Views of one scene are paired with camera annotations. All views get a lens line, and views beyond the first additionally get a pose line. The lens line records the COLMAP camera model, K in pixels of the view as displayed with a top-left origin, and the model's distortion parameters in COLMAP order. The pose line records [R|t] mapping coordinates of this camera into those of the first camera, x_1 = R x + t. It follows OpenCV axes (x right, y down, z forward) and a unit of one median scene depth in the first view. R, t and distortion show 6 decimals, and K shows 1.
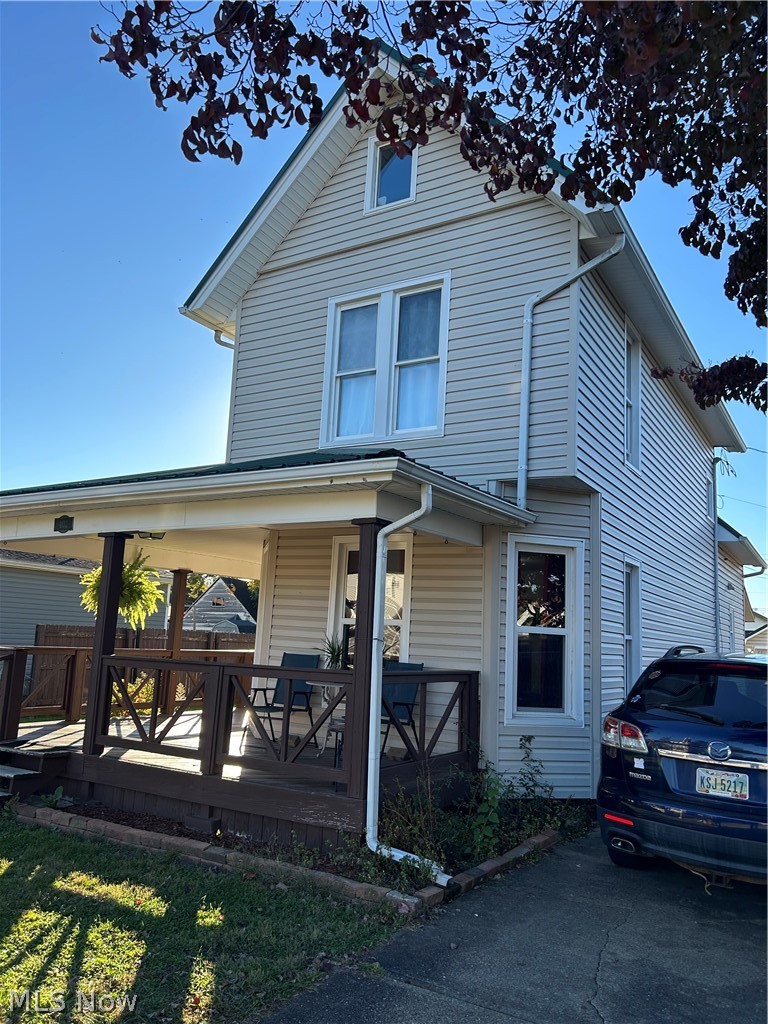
lens RADIAL K [[773.7, 0, 383.1], [0, 773.7, 515.3], [0, 0, 1]] dist [-0.006577, -0.004482]
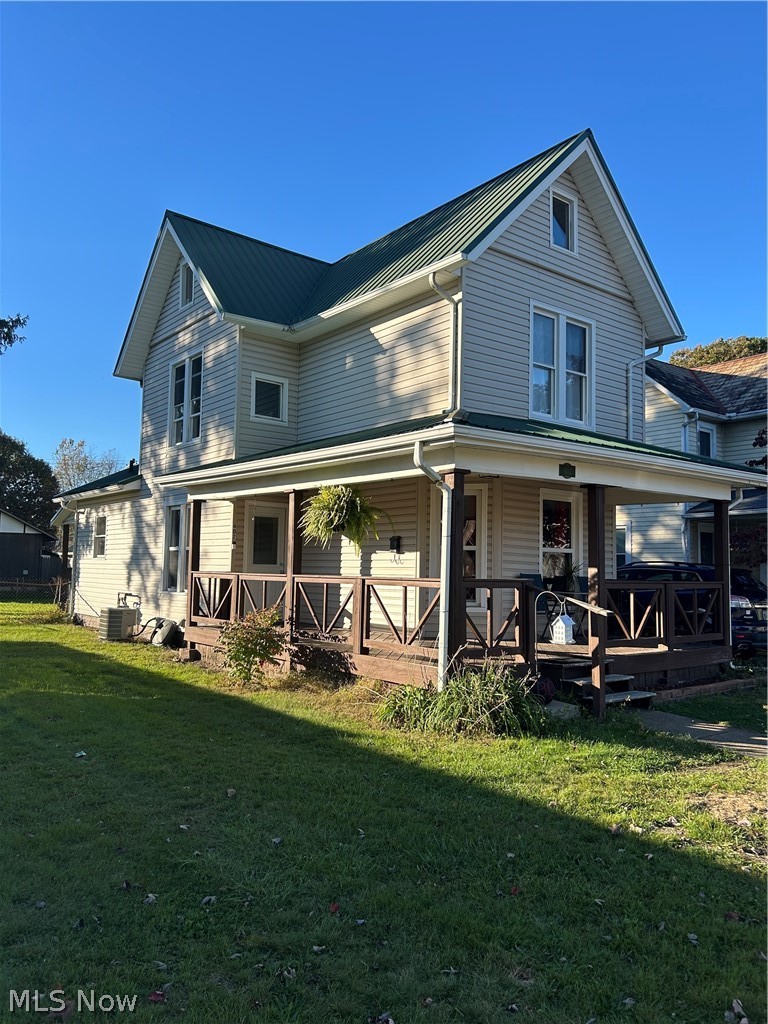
lens RADIAL K [[773.7, 0, 384.0], [0, 773.7, 508.2], [0, 0, 1]] dist [-0.006577, -0.004482]
pose [[0.355592, 0.032881, 0.934063, -1.402267], [-0.151323, 0.988221, 0.022821, 0.072176], [-0.922310, -0.149460, 0.356379, 0.749993]]
